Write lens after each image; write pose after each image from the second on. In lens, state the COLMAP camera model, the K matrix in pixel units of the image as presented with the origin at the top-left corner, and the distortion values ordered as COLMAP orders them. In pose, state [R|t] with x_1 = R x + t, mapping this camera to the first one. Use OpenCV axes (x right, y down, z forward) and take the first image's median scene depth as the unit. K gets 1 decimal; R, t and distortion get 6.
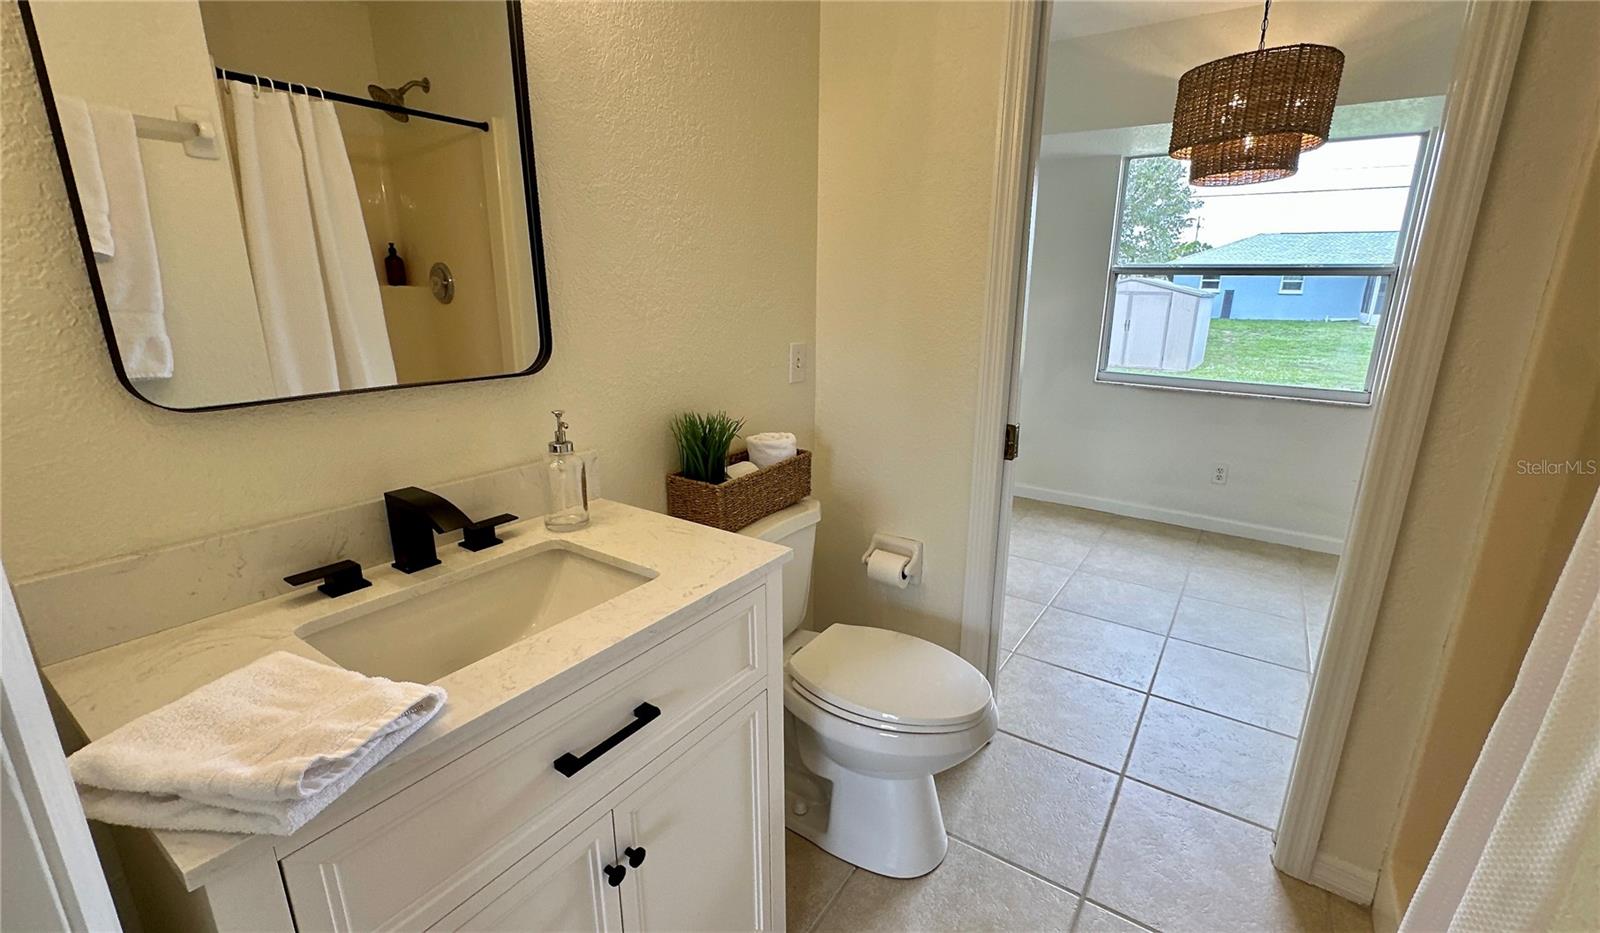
lens RADIAL K [[661.7, 0, 830.0], [0, 661.7, 466.5], [0, 0, 1]] dist [0.000027, 0.000066]
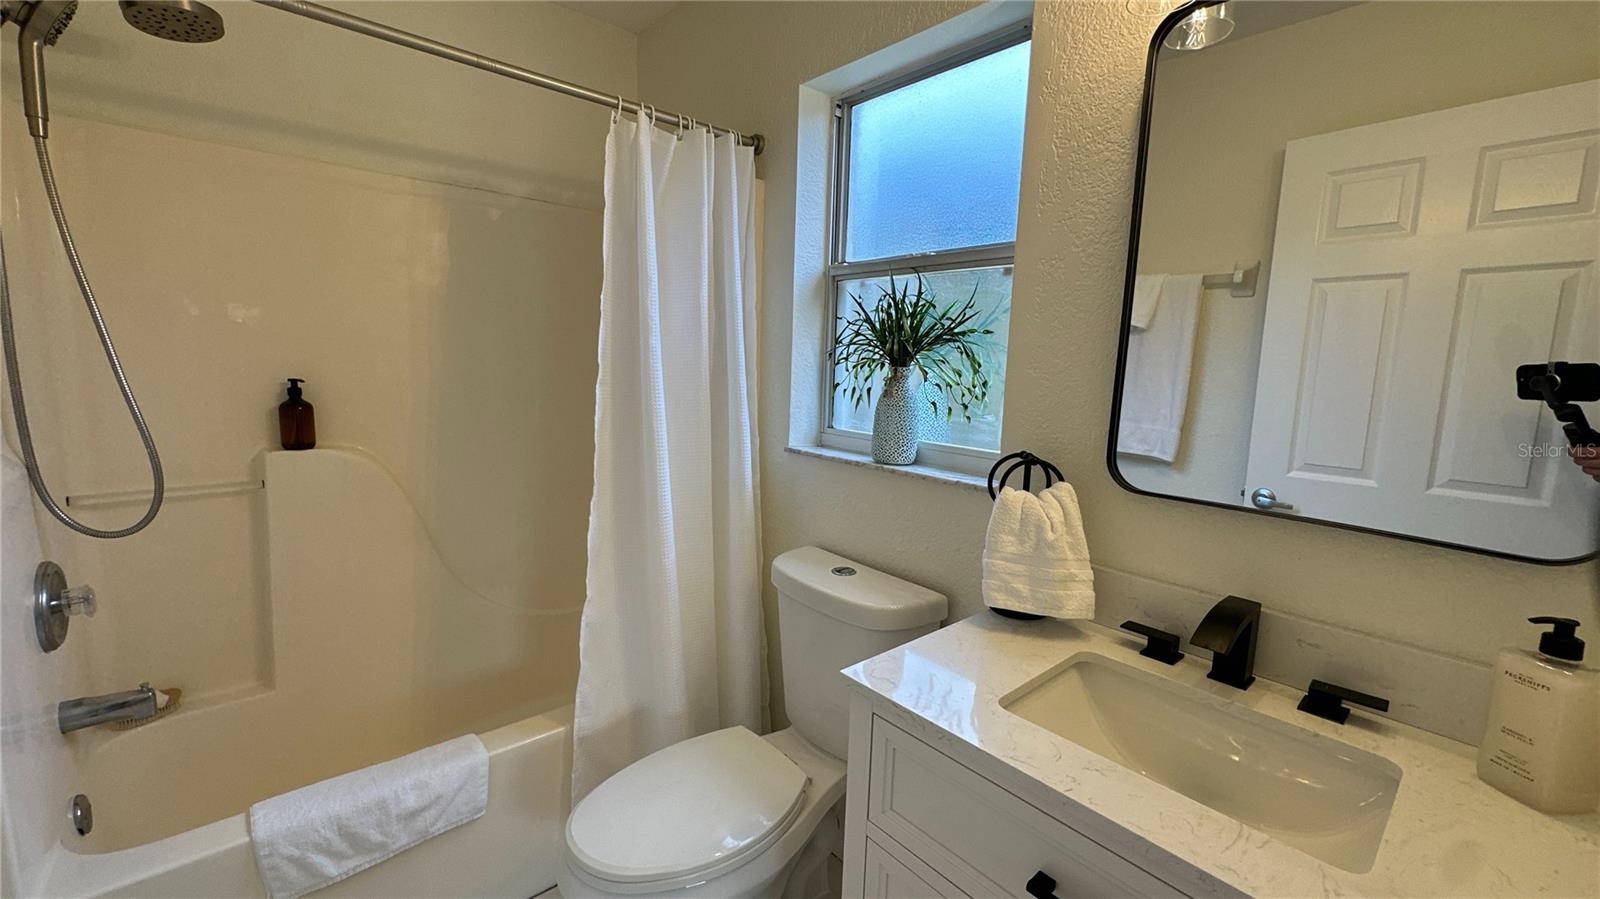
lens RADIAL K [[640.4, 0, 800.0], [0, 640.4, 449.5], [0, 0, 1]] dist [0.001054, 0.000006]
pose [[-0.282726, 0.107791, -0.953125, 0.415592], [-0.278678, 0.941574, 0.189149, -0.173131], [0.917826, 0.319092, -0.236168, 0.569951]]
